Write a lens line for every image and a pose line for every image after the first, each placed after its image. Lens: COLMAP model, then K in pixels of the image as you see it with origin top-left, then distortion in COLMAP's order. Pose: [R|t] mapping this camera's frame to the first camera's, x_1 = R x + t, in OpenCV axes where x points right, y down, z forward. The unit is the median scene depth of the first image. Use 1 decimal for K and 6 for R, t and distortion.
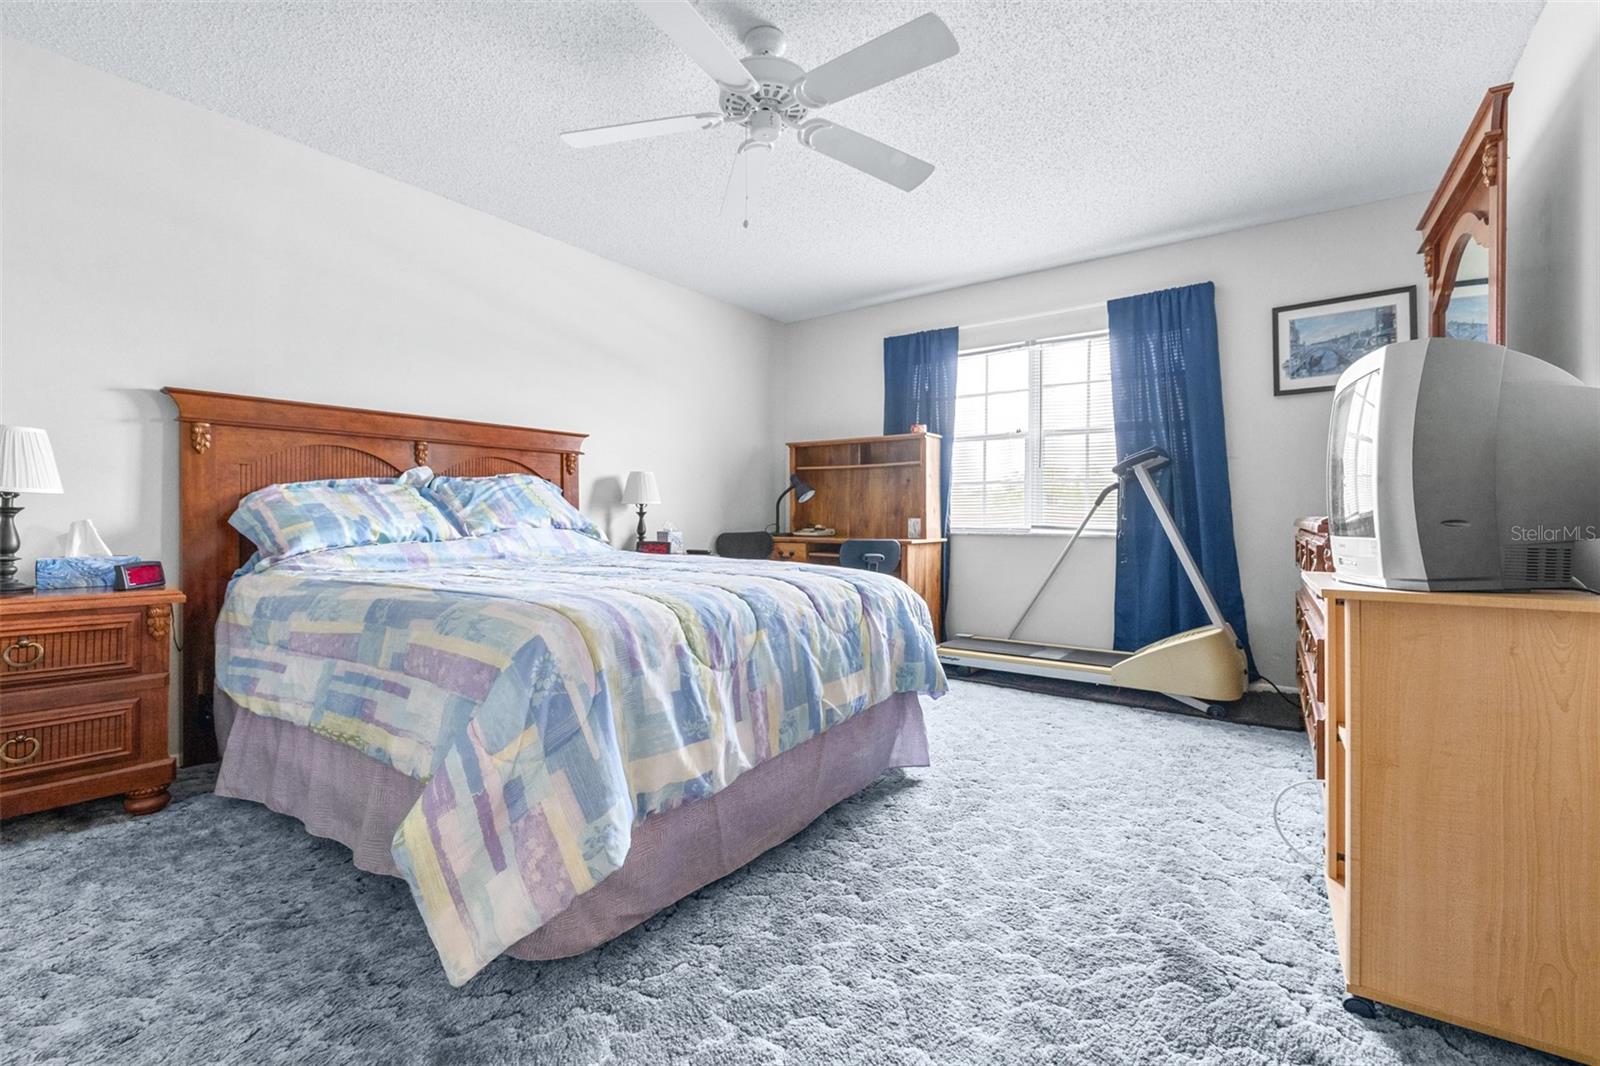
lens RADIAL K [[698.7, 0, 805.4], [0, 698.7, 508.5], [0, 0, 1]] dist [0.001401, 0.000194]
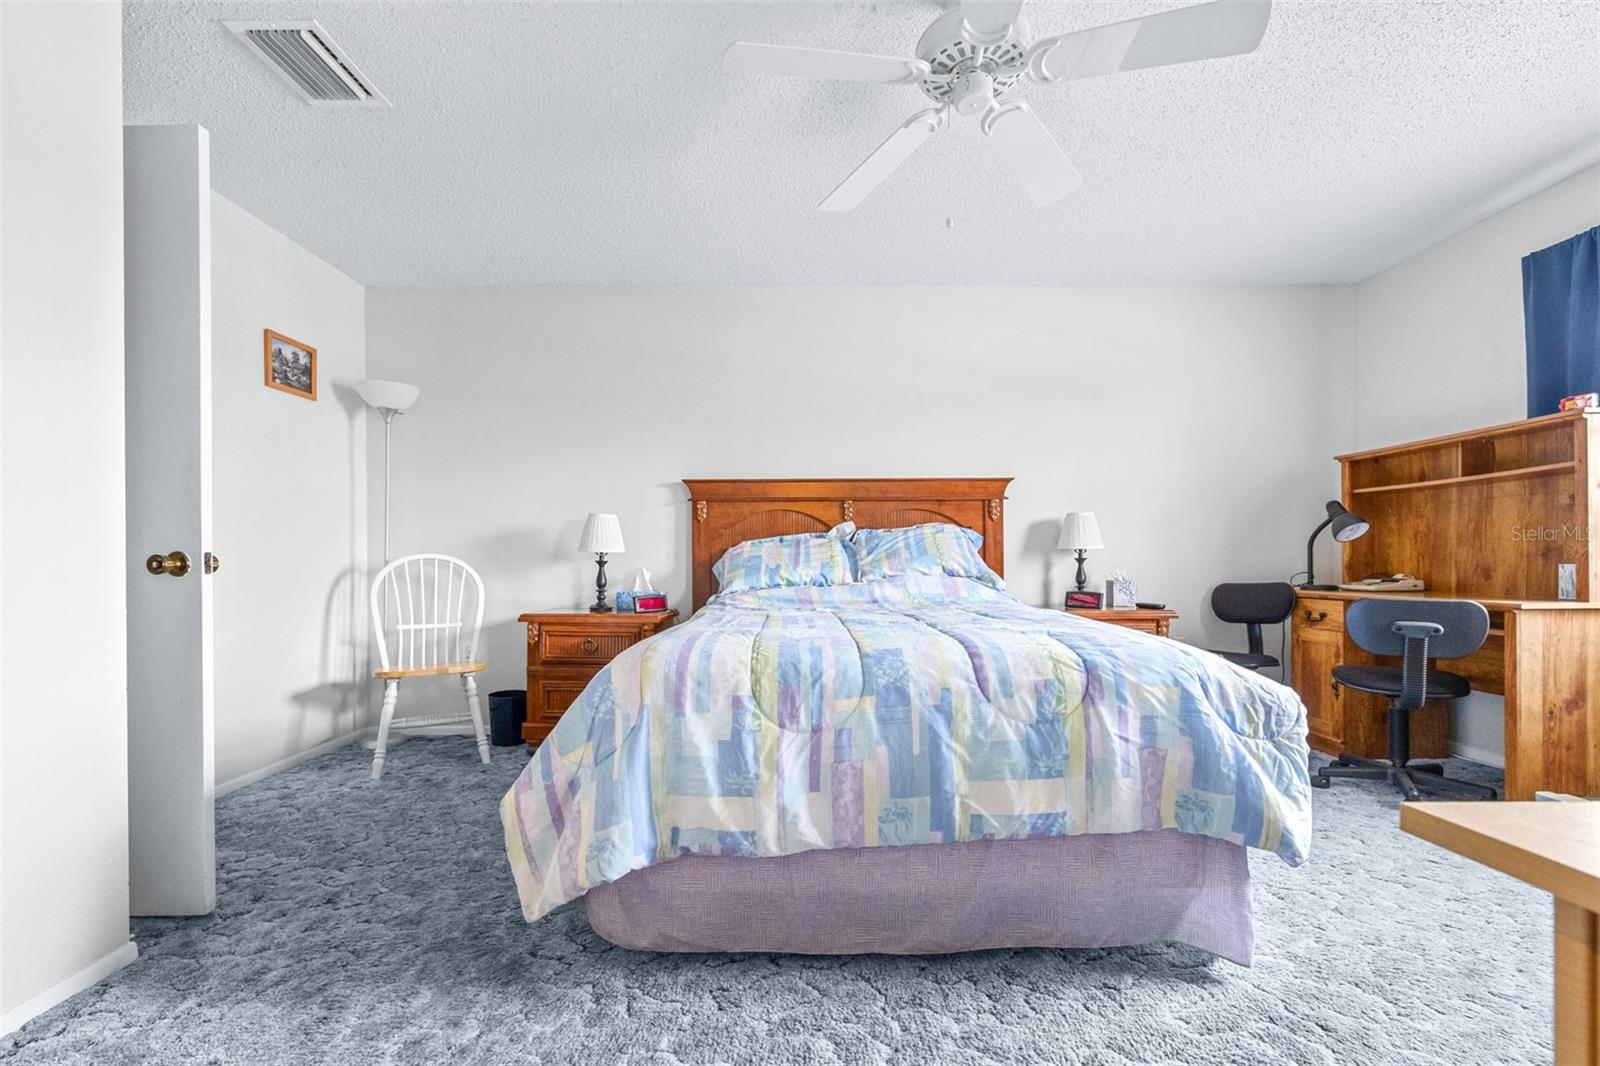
lens RADIAL K [[691.6, 0, 800.8], [0, 691.6, 555.9], [0, 0, 1]] dist [0.000728, -0.000287]
pose [[0.590323, -0.011950, -0.807079, 0.505331], [0.015549, 0.999873, -0.003432, -0.000517], [0.807018, -0.010524, 0.590434, 0.365931]]
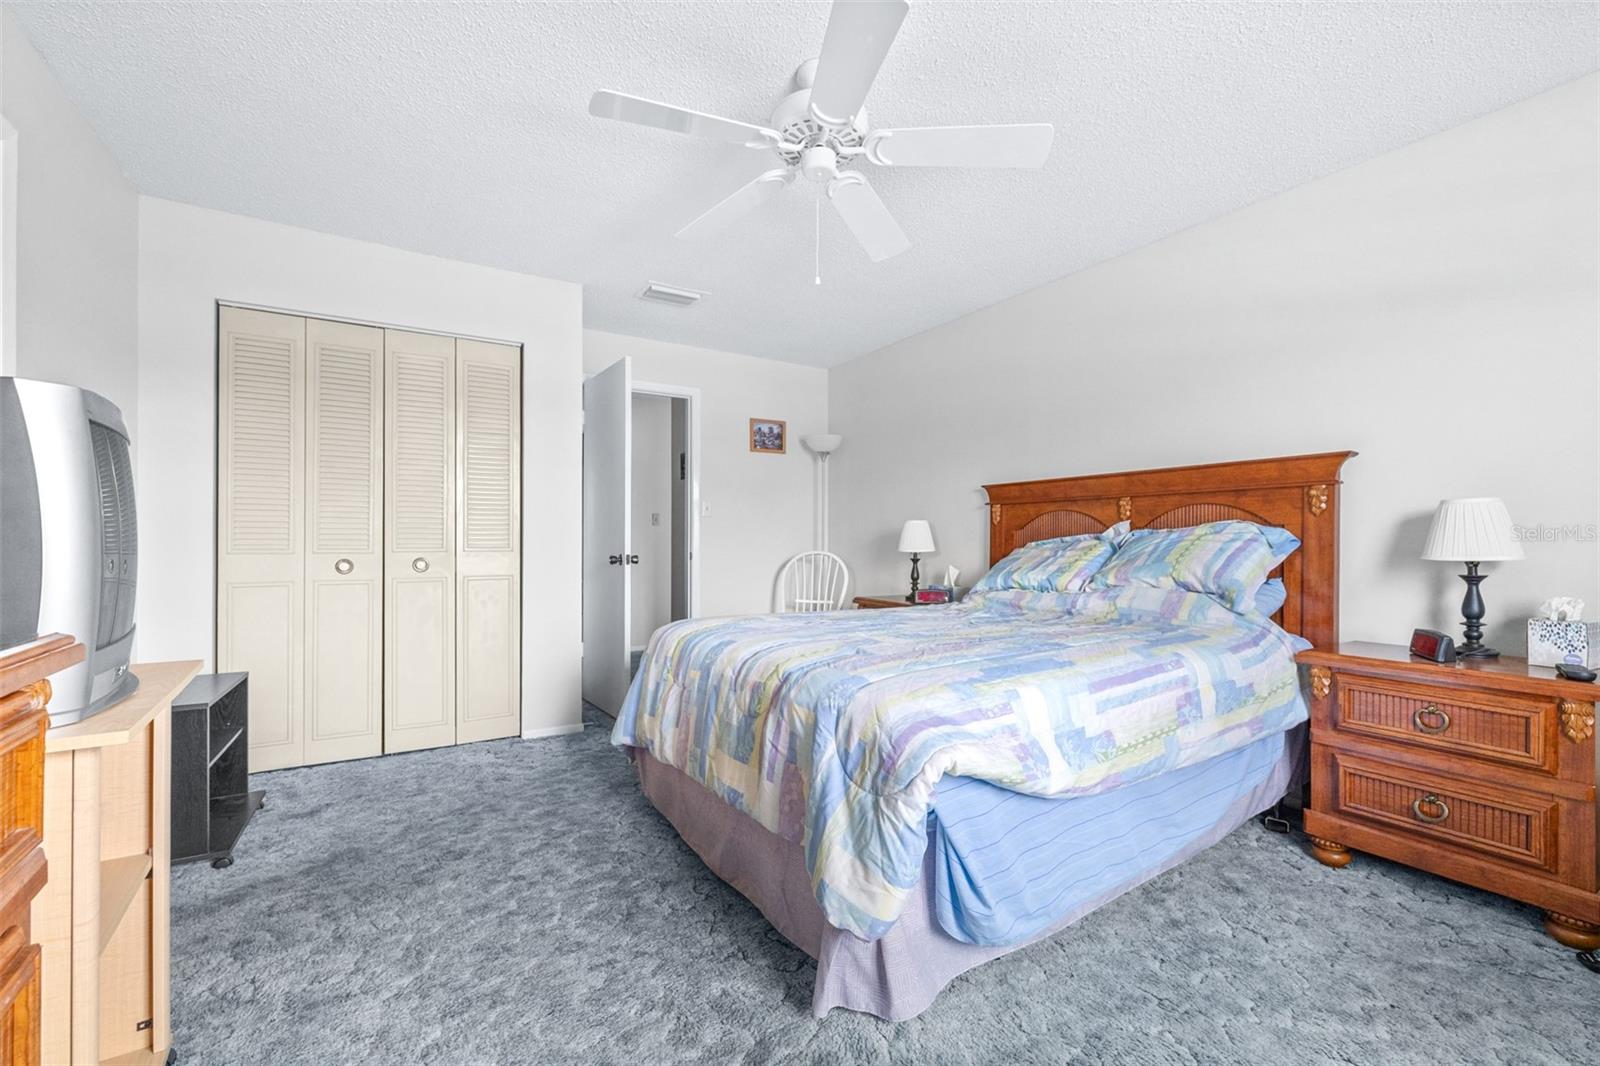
lens RADIAL K [[683.6, 0, 796.5], [0, 683.6, 534.2], [0, 0, 1]] dist [0.000399, -0.000032]
pose [[-0.397176, -0.015131, -0.917618, 0.836176], [0.005484, 0.999807, -0.018860, -0.036517], [0.917726, -0.012523, -0.397016, 1.405392]]
